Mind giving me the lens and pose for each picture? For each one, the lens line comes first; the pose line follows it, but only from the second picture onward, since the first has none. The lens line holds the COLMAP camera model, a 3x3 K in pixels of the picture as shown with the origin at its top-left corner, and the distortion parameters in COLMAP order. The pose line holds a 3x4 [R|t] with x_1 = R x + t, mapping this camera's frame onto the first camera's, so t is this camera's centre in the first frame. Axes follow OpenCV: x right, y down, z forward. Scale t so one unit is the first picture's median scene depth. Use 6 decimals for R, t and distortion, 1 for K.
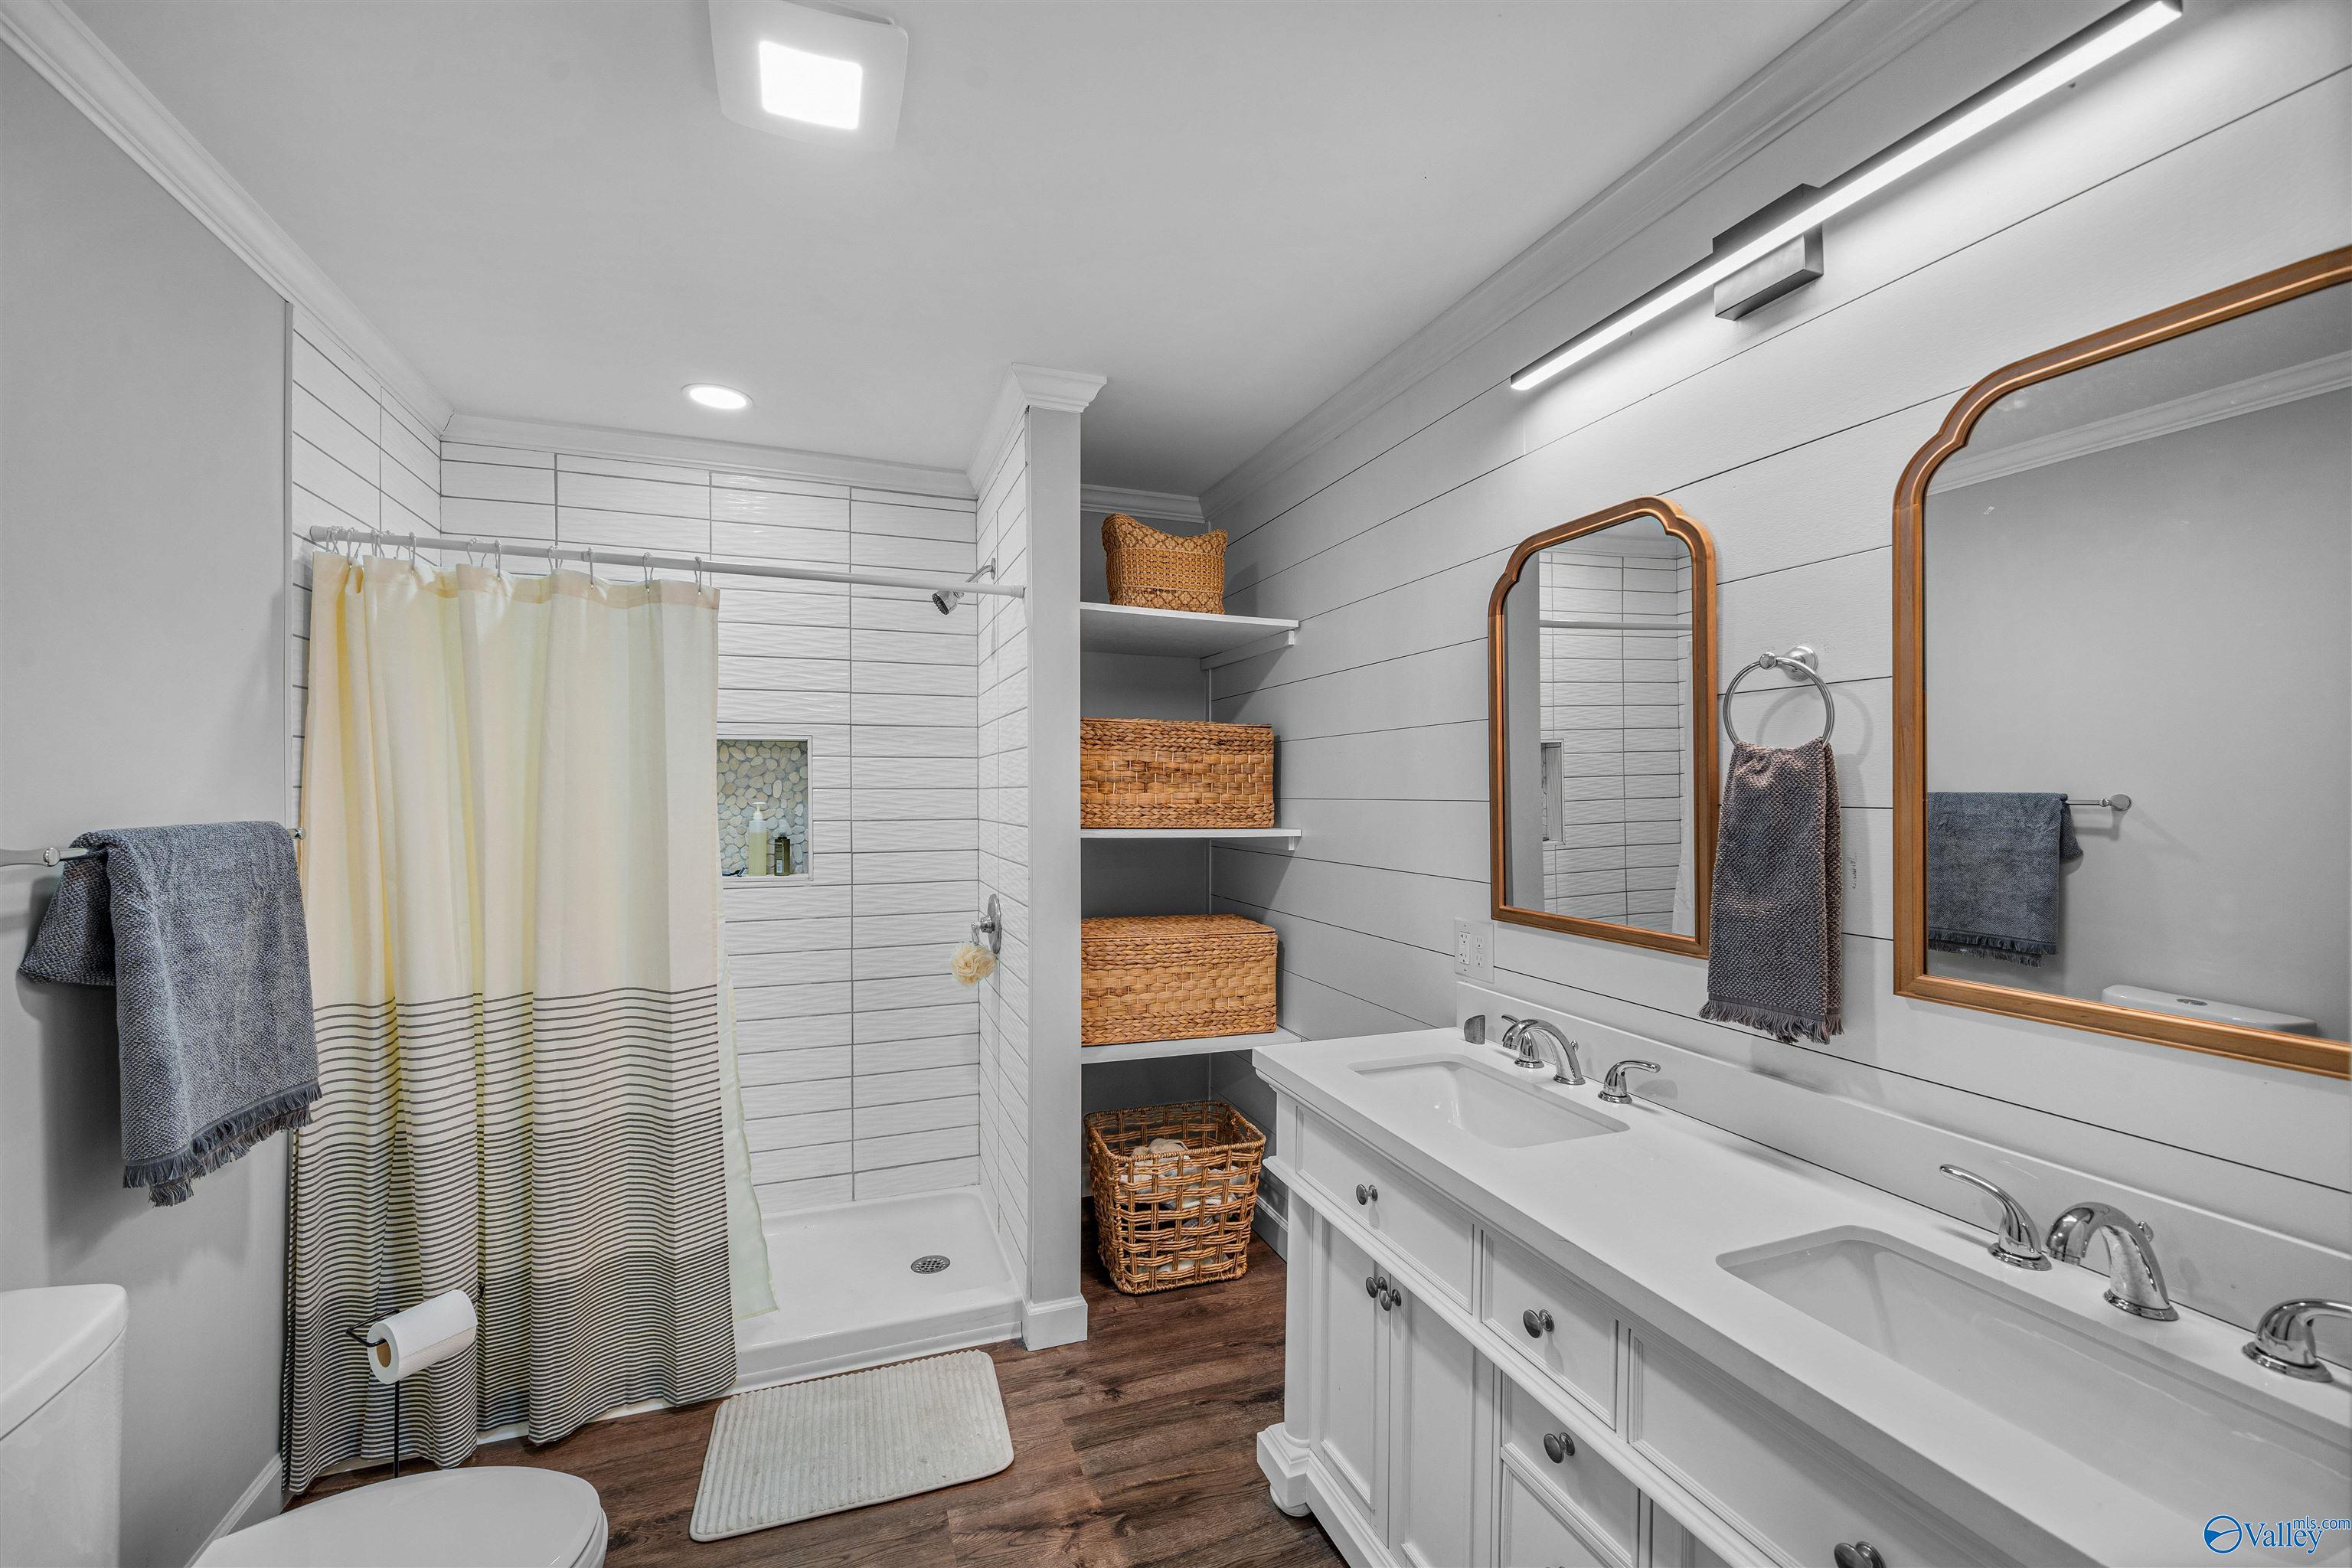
lens RADIAL K [[940.9, 0, 1163.7], [0, 940.9, 790.5], [0, 0, 1]] dist [-0.002728, -0.000359]
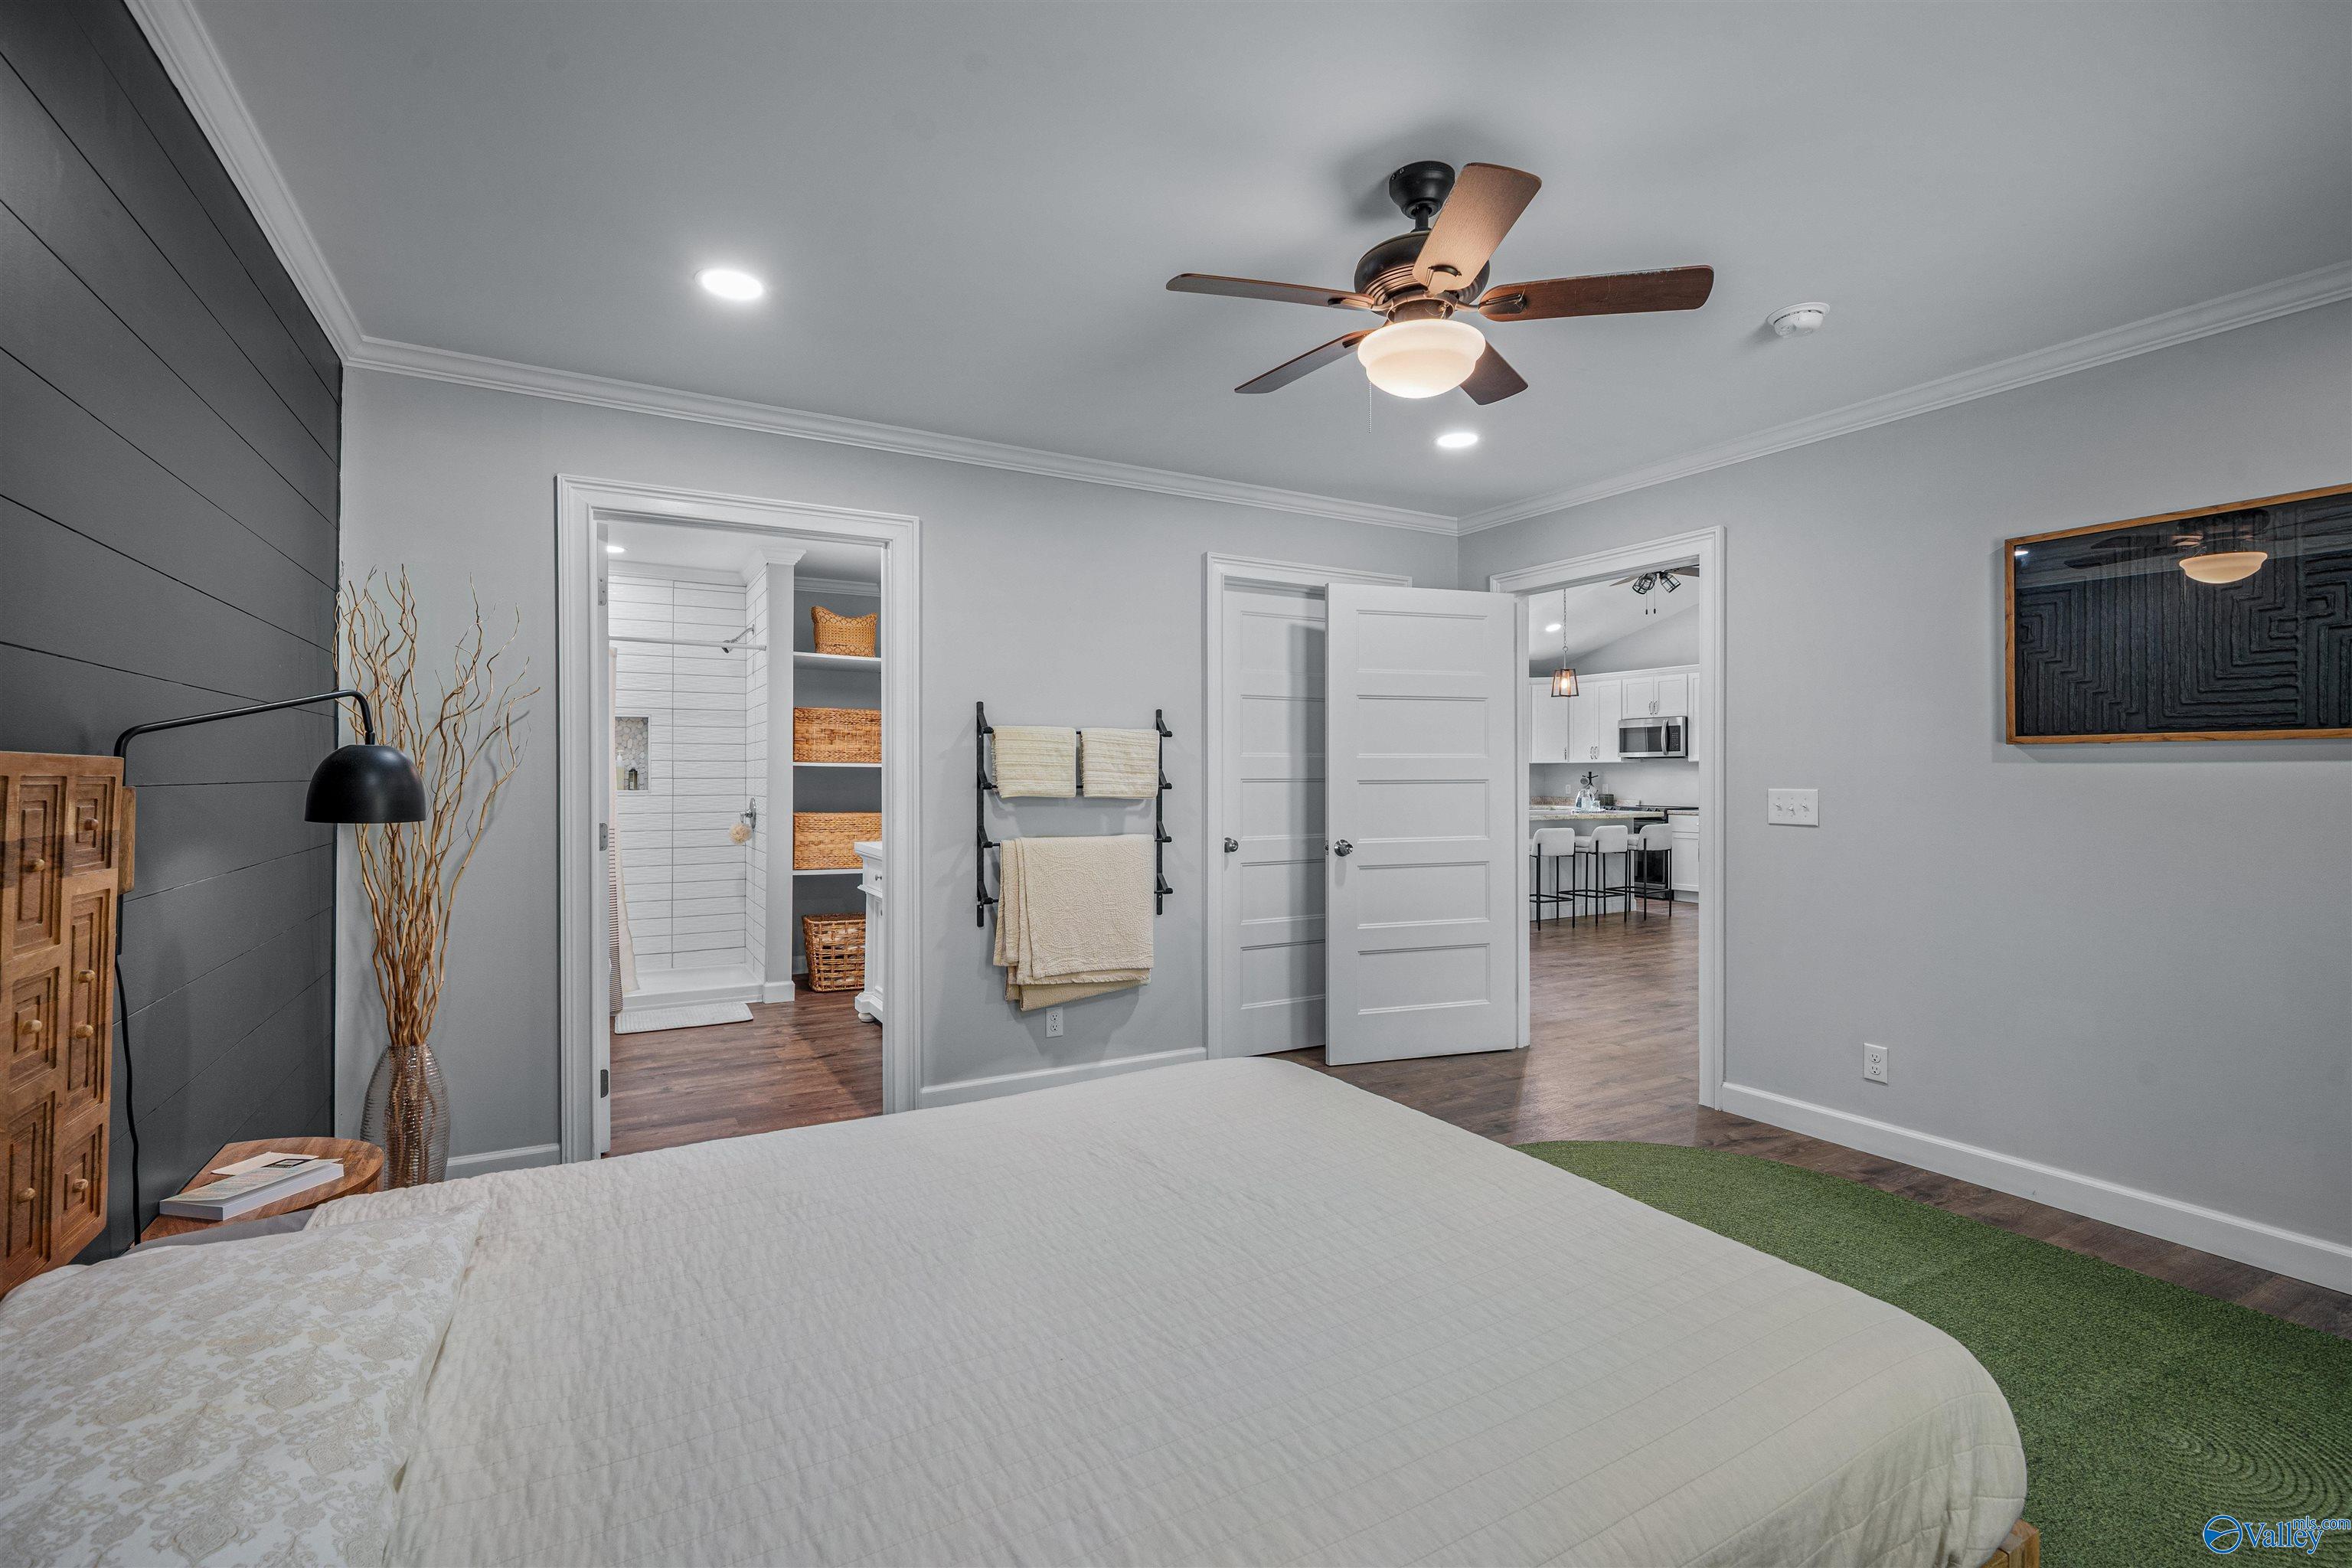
lens RADIAL K [[1041.6, 0, 1165.7], [0, 1041.6, 763.8], [0, 0, 1]] dist [-0.000006, -0.000003]
pose [[0.987377, 0.001269, 0.158382, 0.340688], [-0.000133, 0.999974, -0.007182, 0.059497], [-0.158387, 0.007070, 0.987352, -1.332656]]
